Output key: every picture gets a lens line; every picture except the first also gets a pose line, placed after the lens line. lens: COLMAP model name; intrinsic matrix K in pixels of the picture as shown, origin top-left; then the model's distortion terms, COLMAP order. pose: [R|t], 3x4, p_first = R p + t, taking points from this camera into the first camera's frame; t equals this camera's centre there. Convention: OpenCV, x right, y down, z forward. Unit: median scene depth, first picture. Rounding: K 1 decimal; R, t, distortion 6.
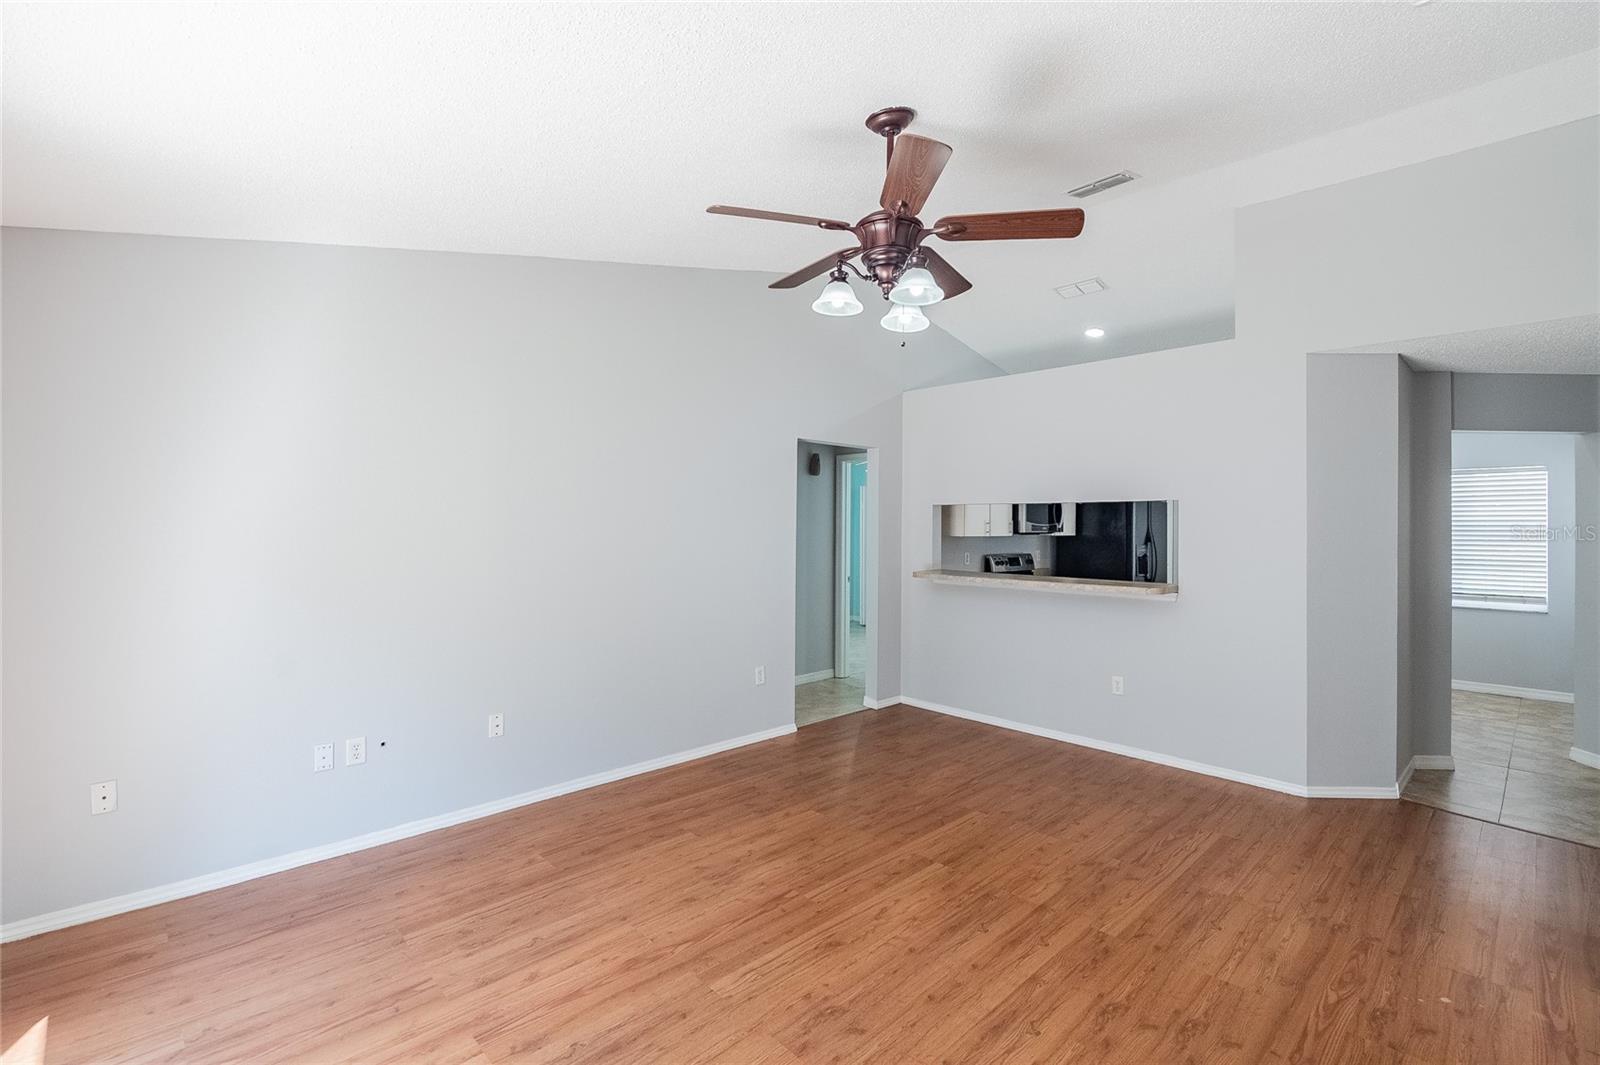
lens RADIAL K [[719.8, 0, 799.9], [0, 719.8, 521.6], [0, 0, 1]] dist [-0.008914, -0.003571]
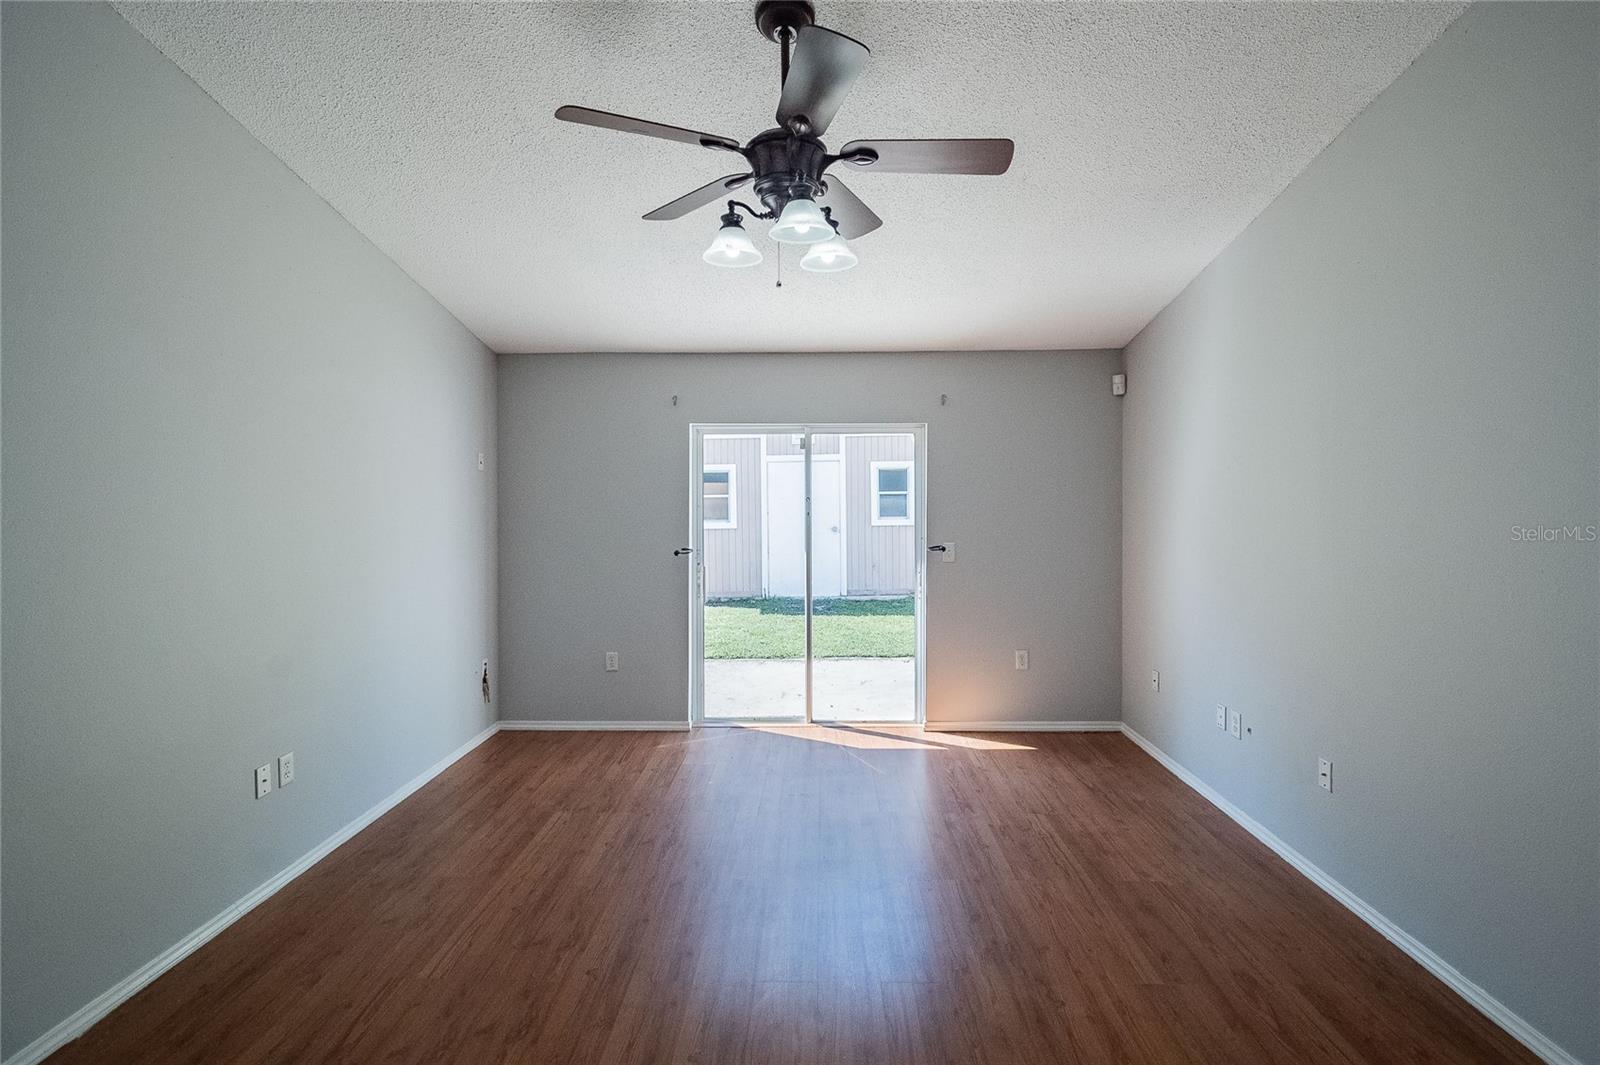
lens RADIAL K [[719.8, 0, 800.2], [0, 719.8, 527.9], [0, 0, 1]] dist [-0.008914, -0.003571]
pose [[-0.708534, 0.025931, -0.705200, 0.512832], [-0.000523, 0.999305, 0.037271, -0.002916], [0.705677, 0.026776, -0.708028, 1.187264]]
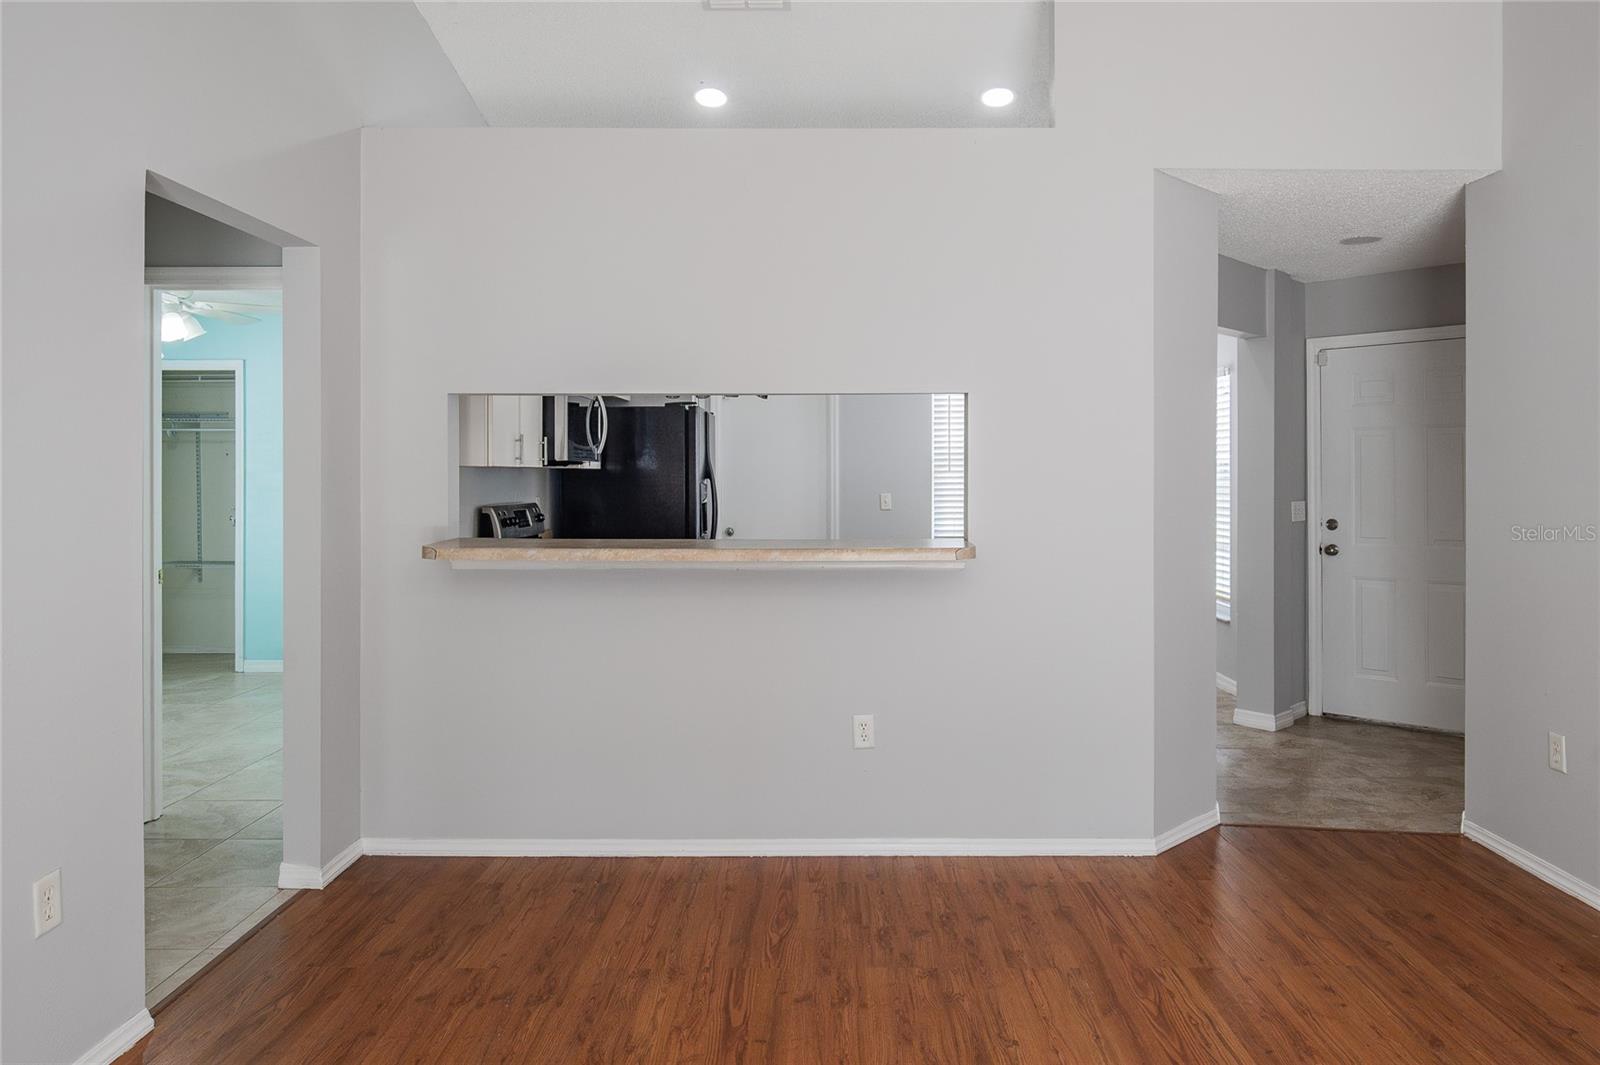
lens RADIAL K [[1075.5, 0, 832.9], [0, 1075.5, 475.4], [0, 0, 1]] dist [-0.003403, -0.003004]
pose [[0.687566, -0.009312, 0.726062, -0.217631], [0.002761, 0.999944, 0.010210, 0.034174], [-0.726117, -0.005015, 0.687553, 0.604602]]
